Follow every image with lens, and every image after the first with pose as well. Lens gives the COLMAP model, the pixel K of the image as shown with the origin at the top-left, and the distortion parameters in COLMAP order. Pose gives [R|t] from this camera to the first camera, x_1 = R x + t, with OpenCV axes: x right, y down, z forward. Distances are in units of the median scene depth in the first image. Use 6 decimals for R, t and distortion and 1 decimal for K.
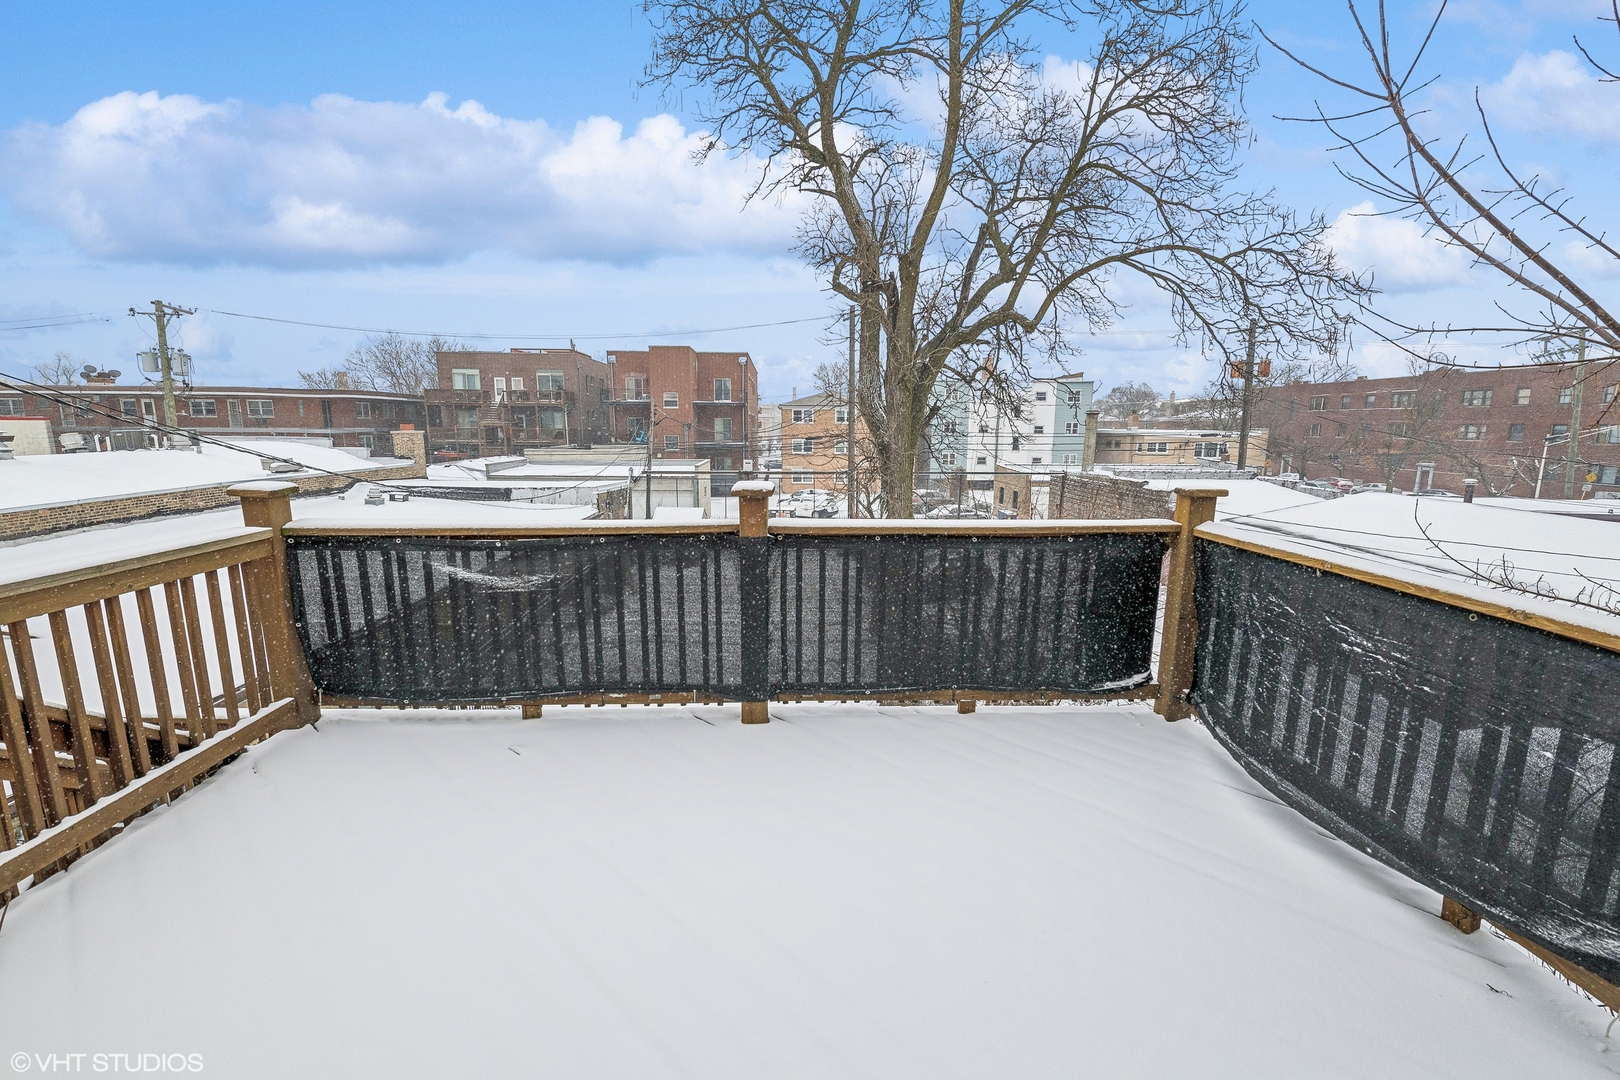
lens RADIAL K [[658.4, 0, 815.6], [0, 658.4, 544.1], [0, 0, 1]] dist [0.001046, -0.002765]
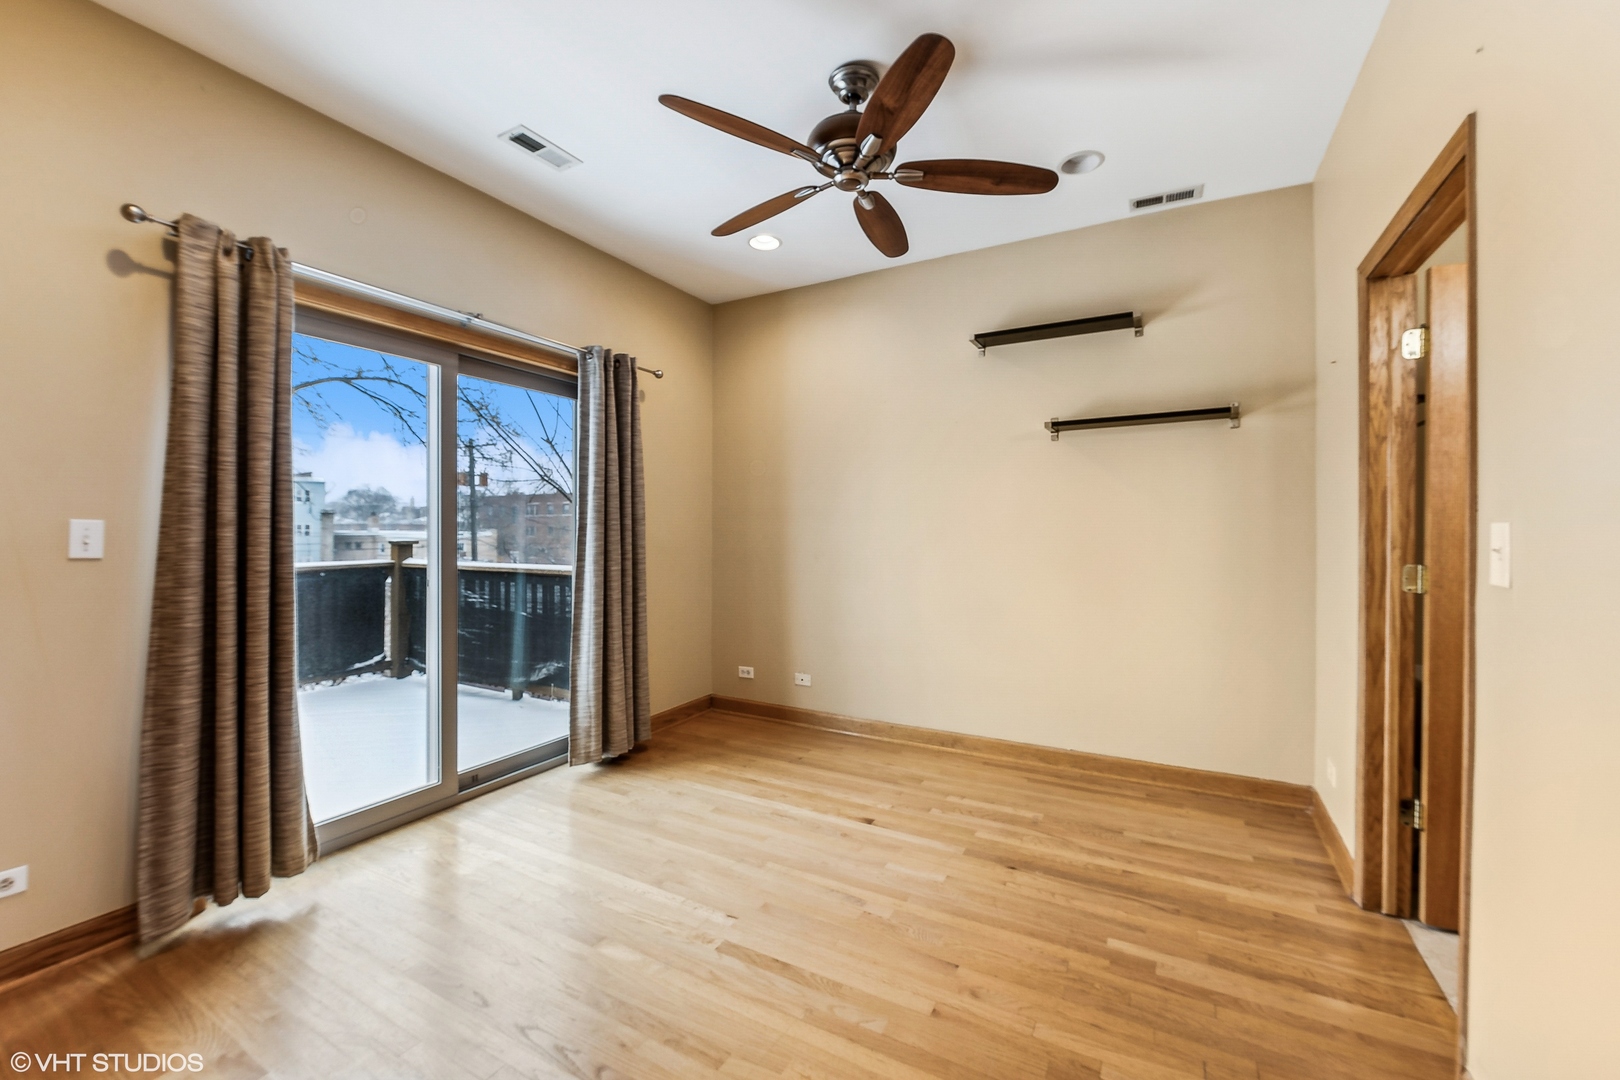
lens RADIAL K [[658.4, 0, 787.2], [0, 658.4, 535.0], [0, 0, 1]] dist [0.001046, -0.002765]
pose [[0.538678, -0.006836, 0.842484, -0.041377], [0.149822, 0.984806, -0.087805, 0.025014], [-0.829083, 0.173522, 0.531518, -0.094111]]
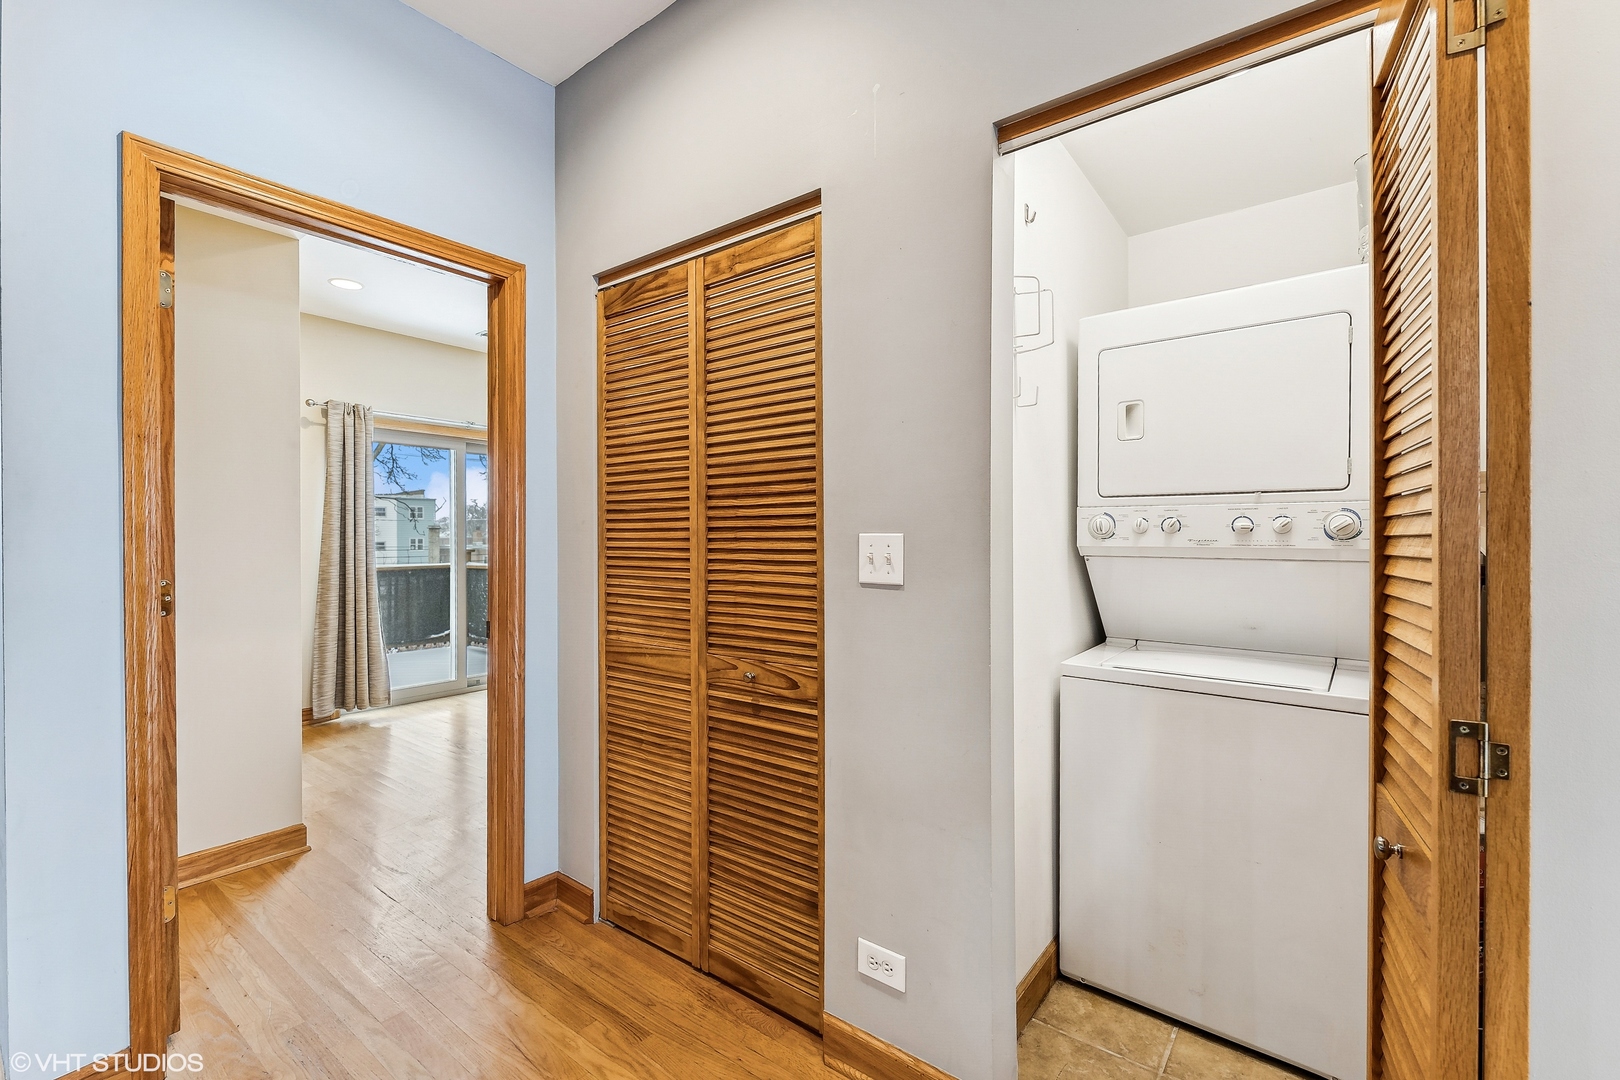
lens RADIAL K [[700.8, 0, 807.6], [0, 700.8, 547.1], [0, 0, 1]] dist [-0.002838, -0.000657]
pose [[0.642162, -0.010282, 0.766500, -0.072011], [0.143011, 0.983962, -0.106613, 0.044319], [-0.753111, 0.178081, 0.633333, -0.194915]]
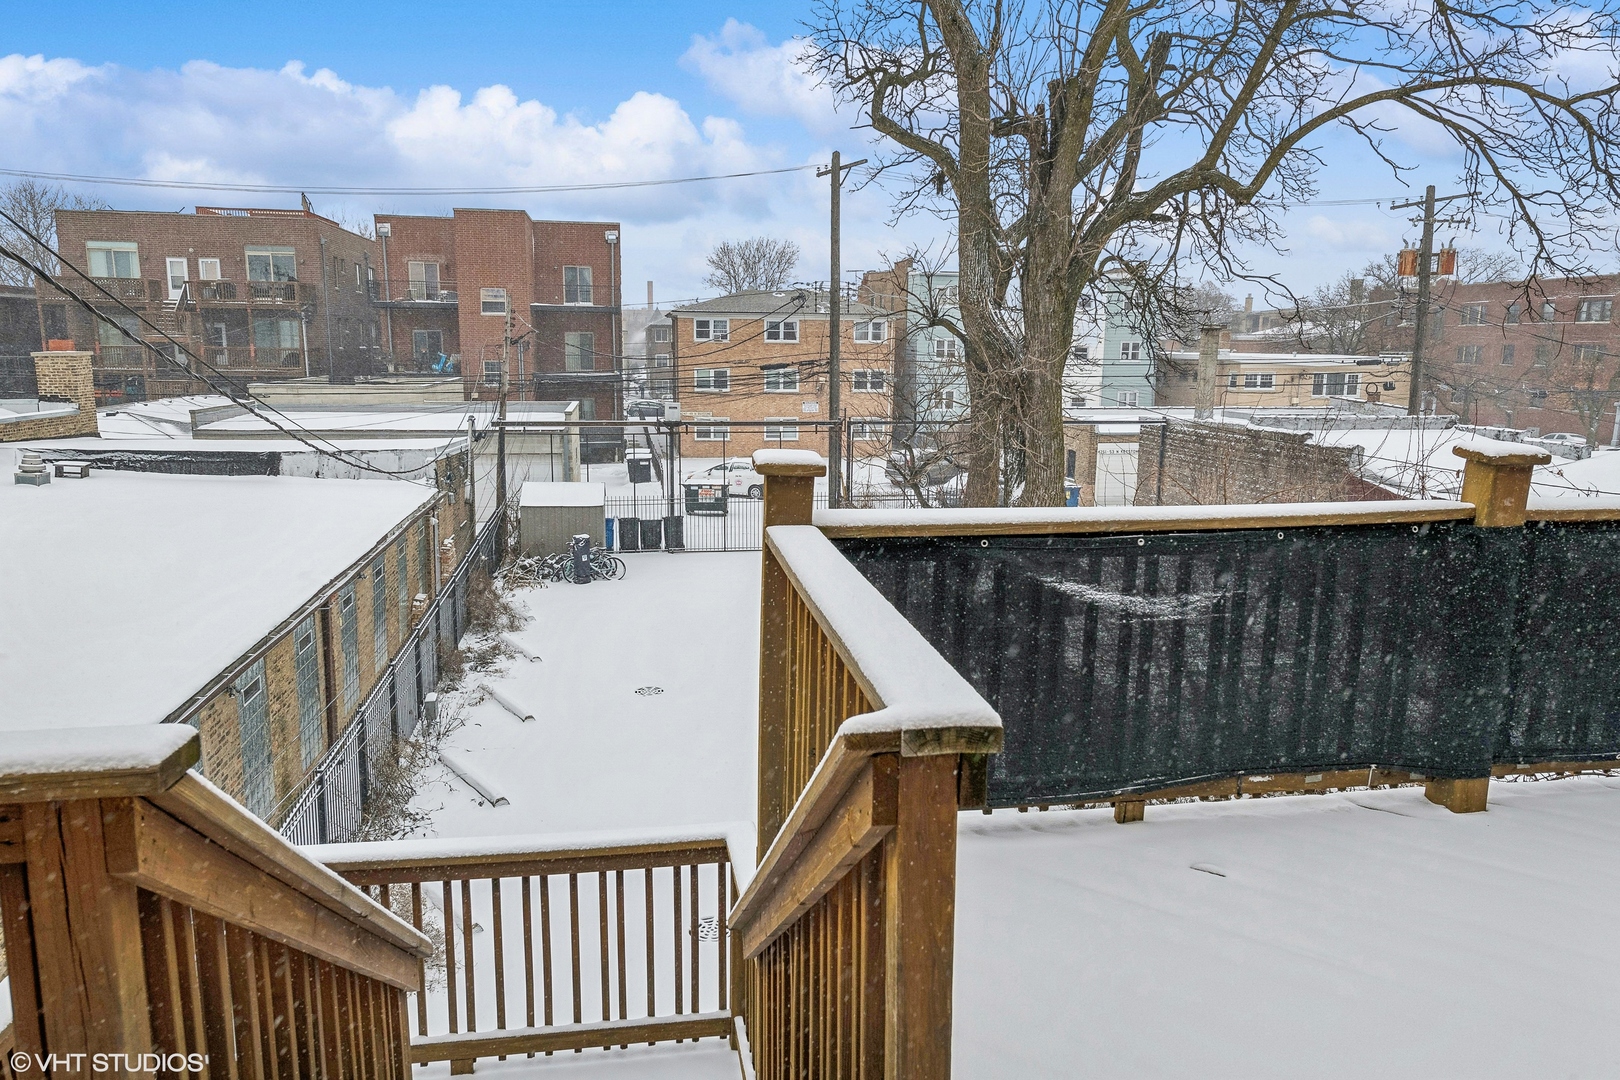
lens RADIAL K [[1075.8, 0, 812.2], [0, 1075.8, 538.8], [0, 0, 1]] dist [0.017946, -0.004454]
pose [[0.991226, -0.019329, 0.130756, -0.103192], [0.019279, 0.999813, 0.001652, -0.001545], [-0.130763, 0.000883, 0.991413, 0.002107]]
